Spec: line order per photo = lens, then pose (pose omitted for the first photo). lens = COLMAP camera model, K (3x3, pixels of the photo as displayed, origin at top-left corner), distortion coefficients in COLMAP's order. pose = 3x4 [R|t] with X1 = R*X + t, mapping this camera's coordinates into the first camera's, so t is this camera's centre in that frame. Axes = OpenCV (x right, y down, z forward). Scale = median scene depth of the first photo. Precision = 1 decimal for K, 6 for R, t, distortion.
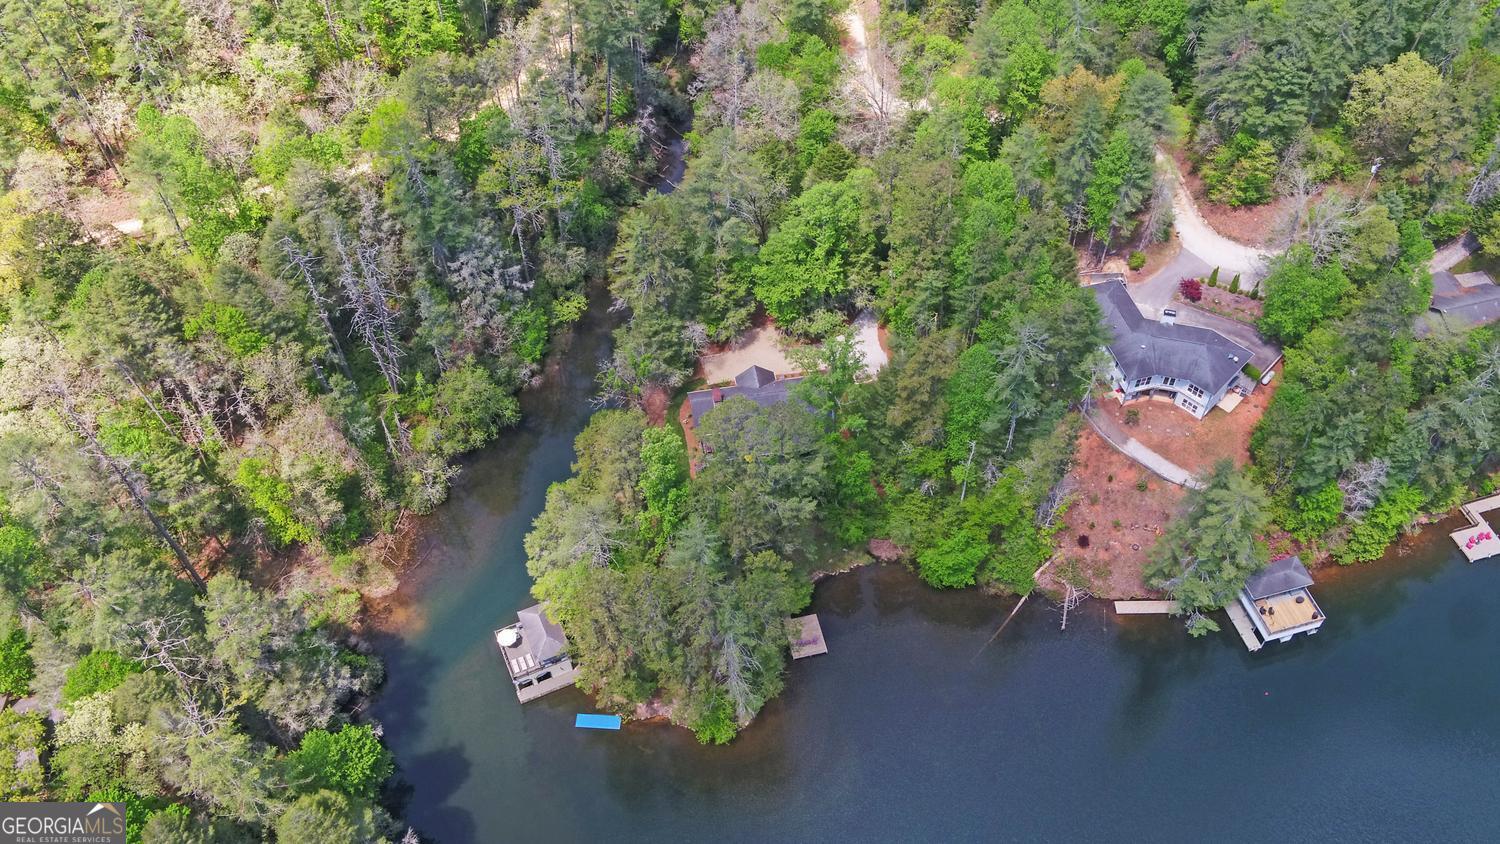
lens RADIAL K [[1299.2, 0, 750.0], [0, 1299.2, 422.0], [0, 0, 1]] dist [0.007591, -0.003150]
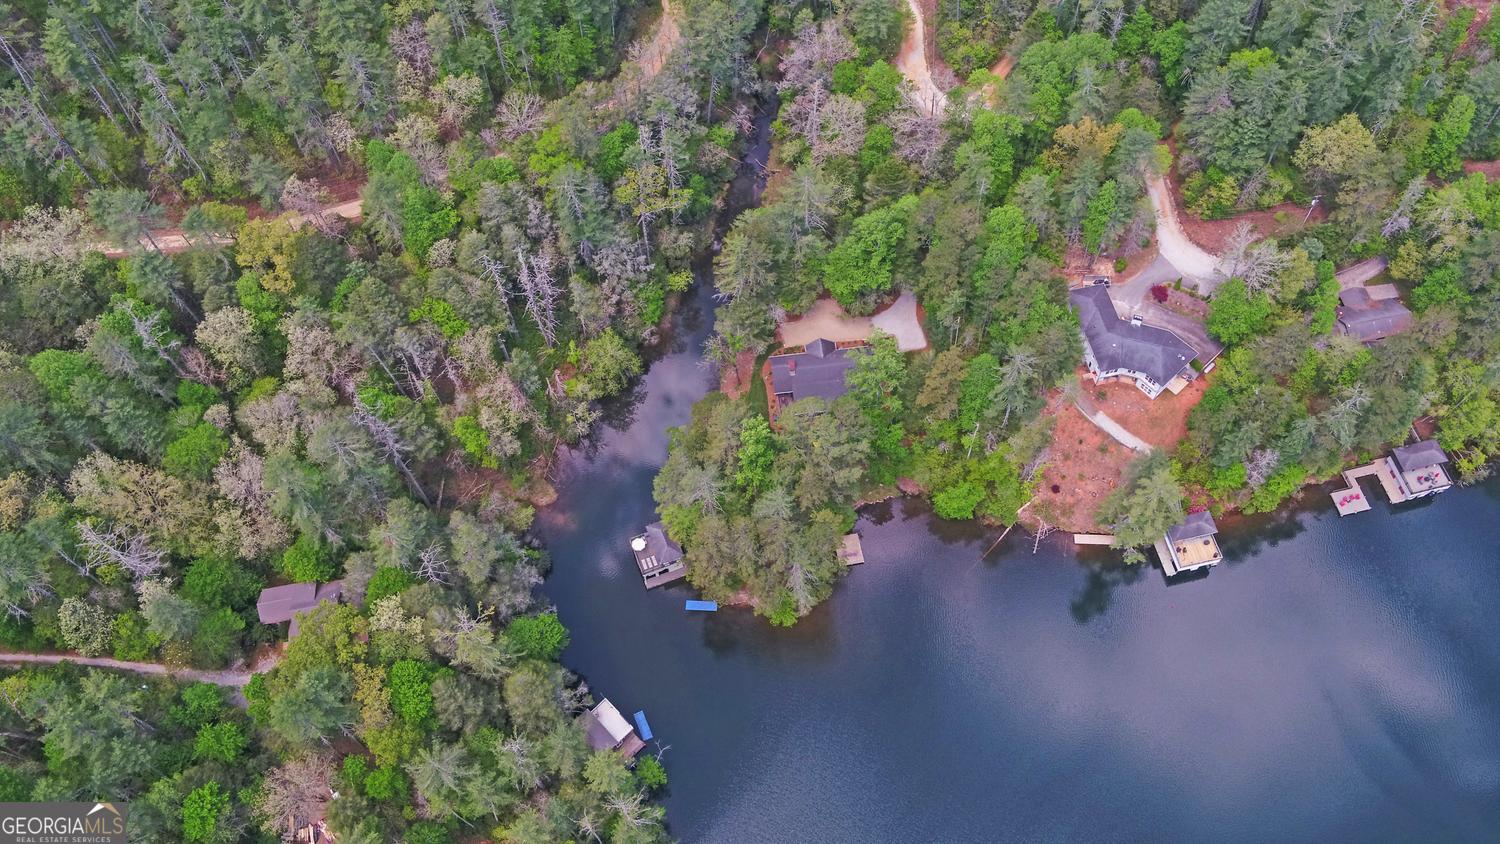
lens RADIAL K [[1299.2, 0, 750.0], [0, 1299.2, 422.0], [0, 0, 1]] dist [0.007591, -0.003150]
pose [[0.998583, 0.043618, -0.030502, -0.025600], [-0.037369, 0.982631, 0.181770, -0.209466], [0.037900, -0.180372, 0.982868, -0.336500]]
